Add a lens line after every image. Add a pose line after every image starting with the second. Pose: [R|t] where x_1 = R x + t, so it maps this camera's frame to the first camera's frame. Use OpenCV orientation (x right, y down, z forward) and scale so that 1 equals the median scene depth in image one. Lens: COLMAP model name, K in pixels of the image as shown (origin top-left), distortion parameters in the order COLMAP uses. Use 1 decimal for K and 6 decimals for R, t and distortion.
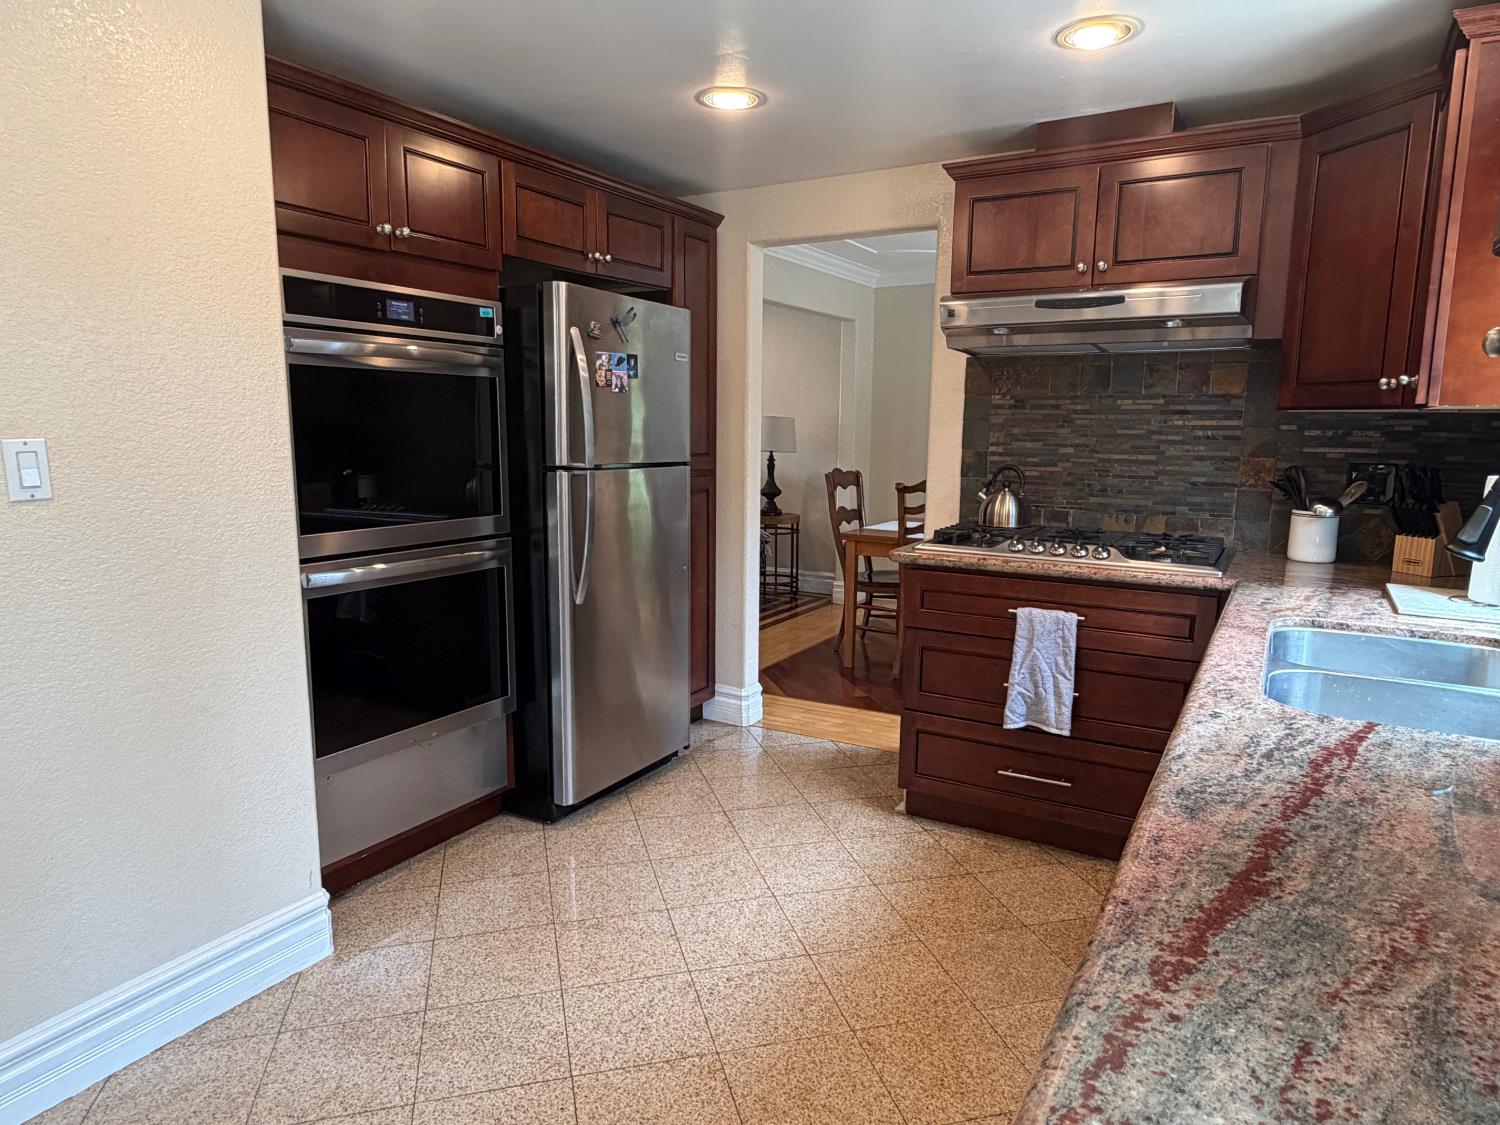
lens RADIAL K [[934.2, 0, 749.4], [0, 934.2, 564.7], [0, 0, 1]] dist [0.003386, 0.004407]
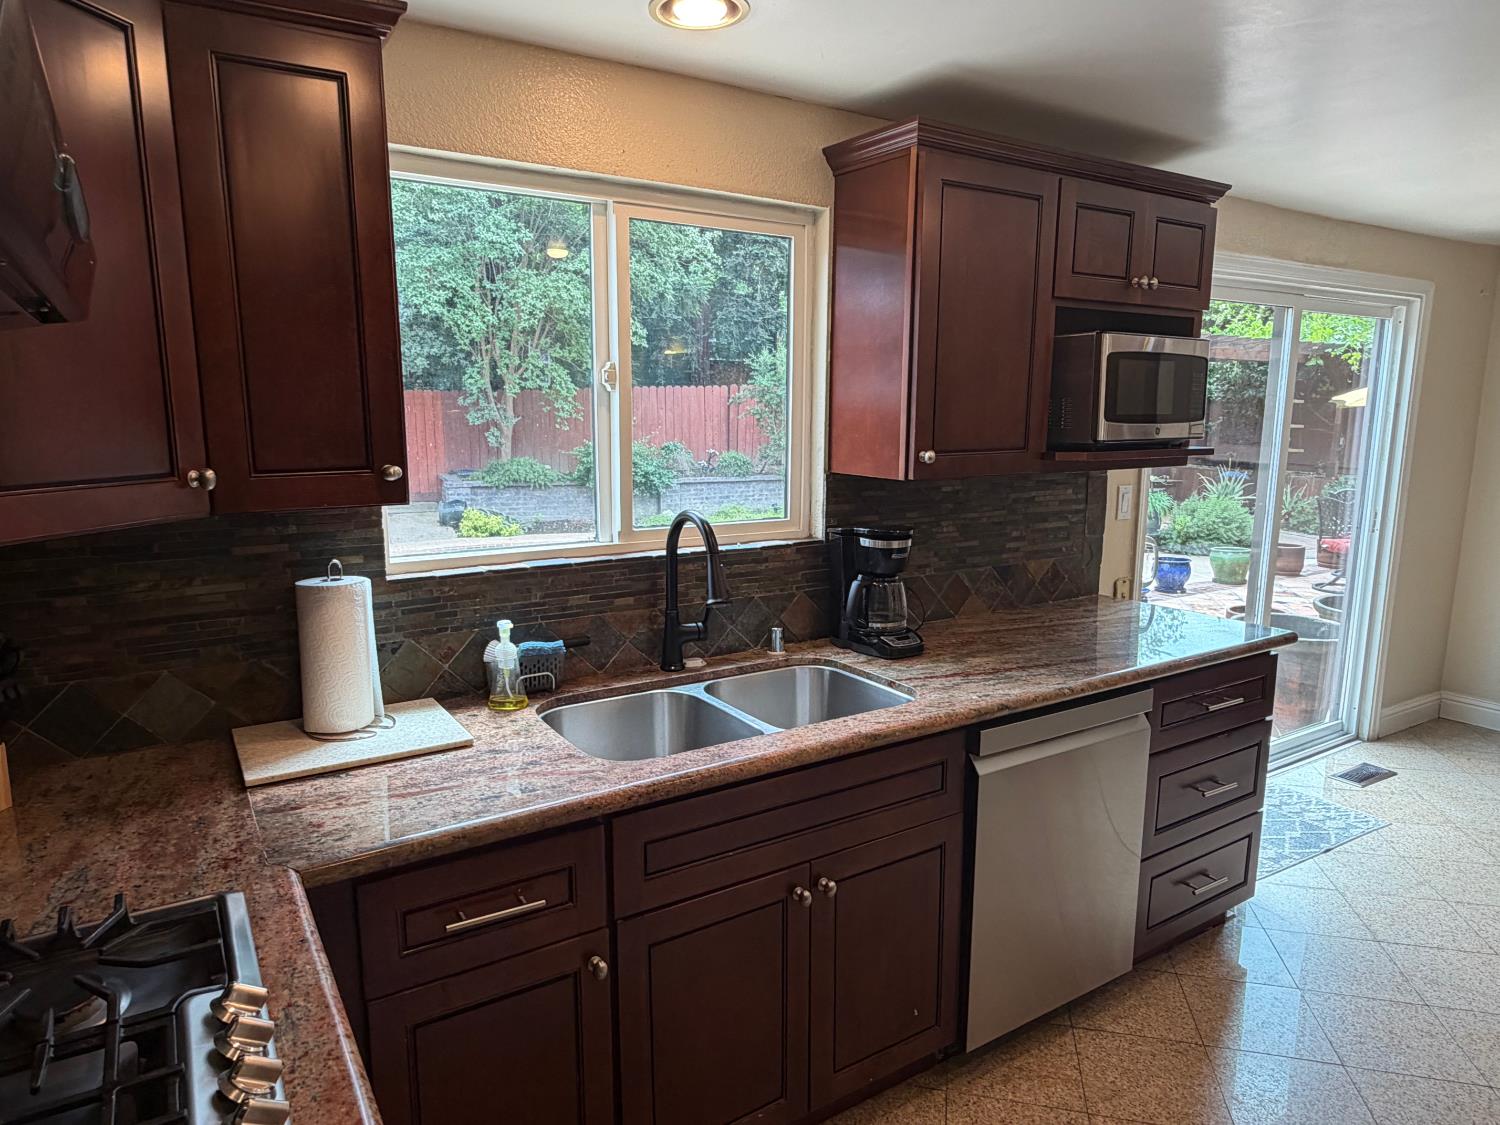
lens RADIAL K [[934.2, 0, 748.1], [0, 934.2, 568.6], [0, 0, 1]] dist [0.003386, 0.004407]
pose [[-0.887539, -0.086087, 0.452618, 0.189797], [0.063866, 0.949917, 0.305908, -0.581805], [-0.456284, 0.300412, -0.837590, 2.648134]]
